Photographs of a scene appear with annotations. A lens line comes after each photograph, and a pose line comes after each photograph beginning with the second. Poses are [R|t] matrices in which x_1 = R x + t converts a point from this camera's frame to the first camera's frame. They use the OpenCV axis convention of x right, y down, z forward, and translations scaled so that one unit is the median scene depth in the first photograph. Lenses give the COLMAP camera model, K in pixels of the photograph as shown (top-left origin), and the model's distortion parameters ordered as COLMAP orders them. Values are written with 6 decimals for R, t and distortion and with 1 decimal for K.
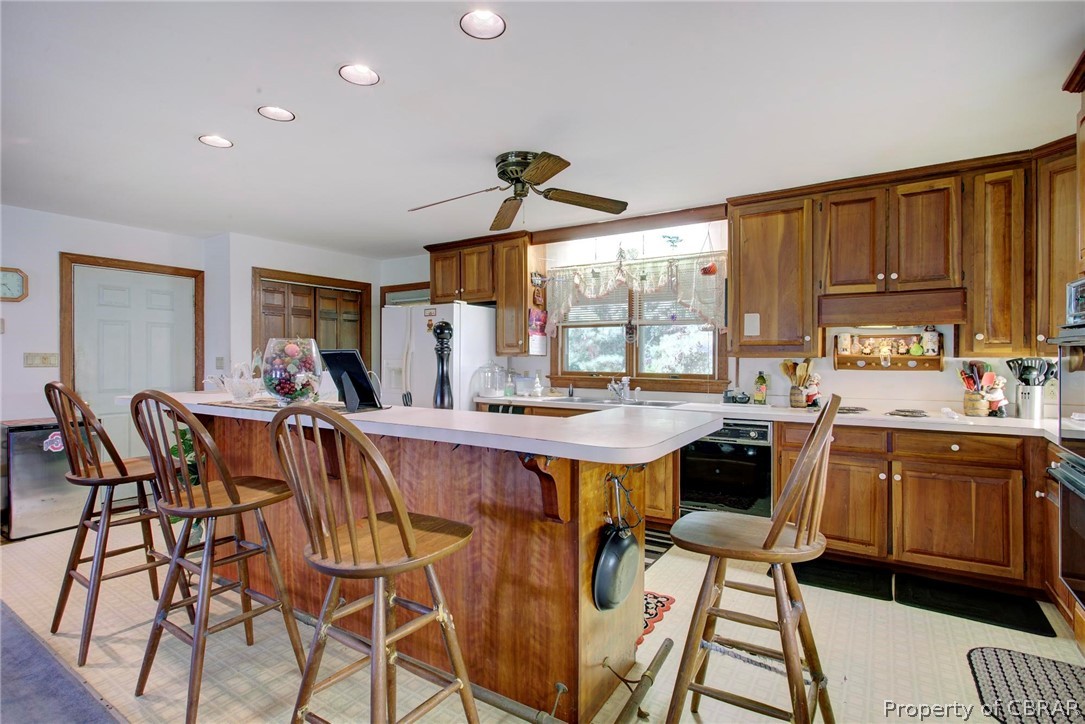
lens RADIAL K [[524.5, 0, 536.7], [0, 524.5, 359.2], [0, 0, 1]] dist [-0.002067, -0.000215]
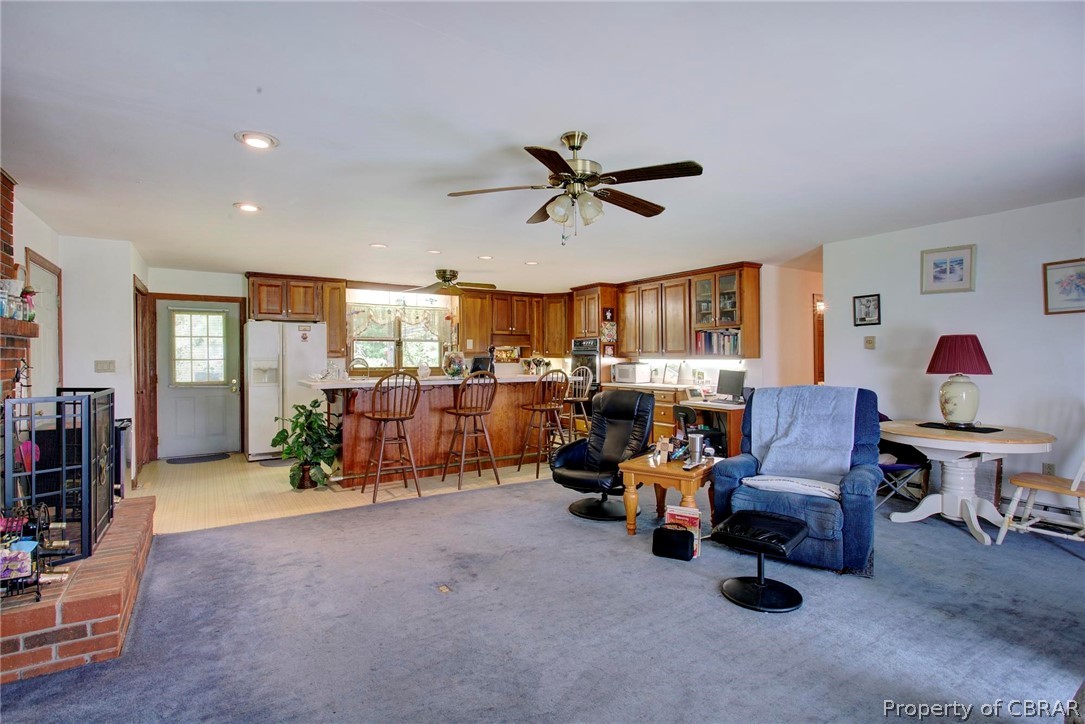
lens RADIAL K [[524.5, 0, 536.7], [0, 524.5, 359.2], [0, 0, 1]] dist [-0.002067, -0.000215]
pose [[0.422073, -0.005833, 0.906543, -1.641425], [0.004273, 0.999981, 0.004445, -0.009938], [-0.906552, 0.001998, 0.422090, -0.258802]]
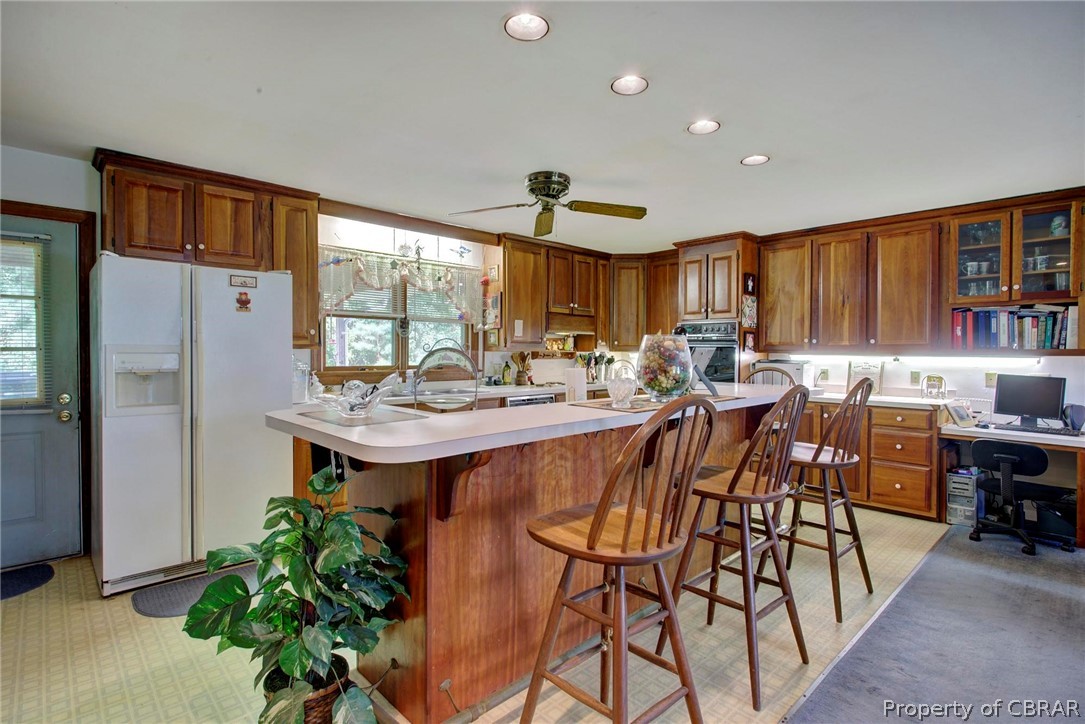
lens RADIAL K [[524.5, 0, 536.7], [0, 524.5, 359.2], [0, 0, 1]] dist [-0.002067, -0.000215]
pose [[0.244835, -0.014666, 0.969454, -0.980095], [-0.004205, 0.999860, 0.016188, -0.006422], [-0.969556, -0.008040, 0.244739, 0.639376]]
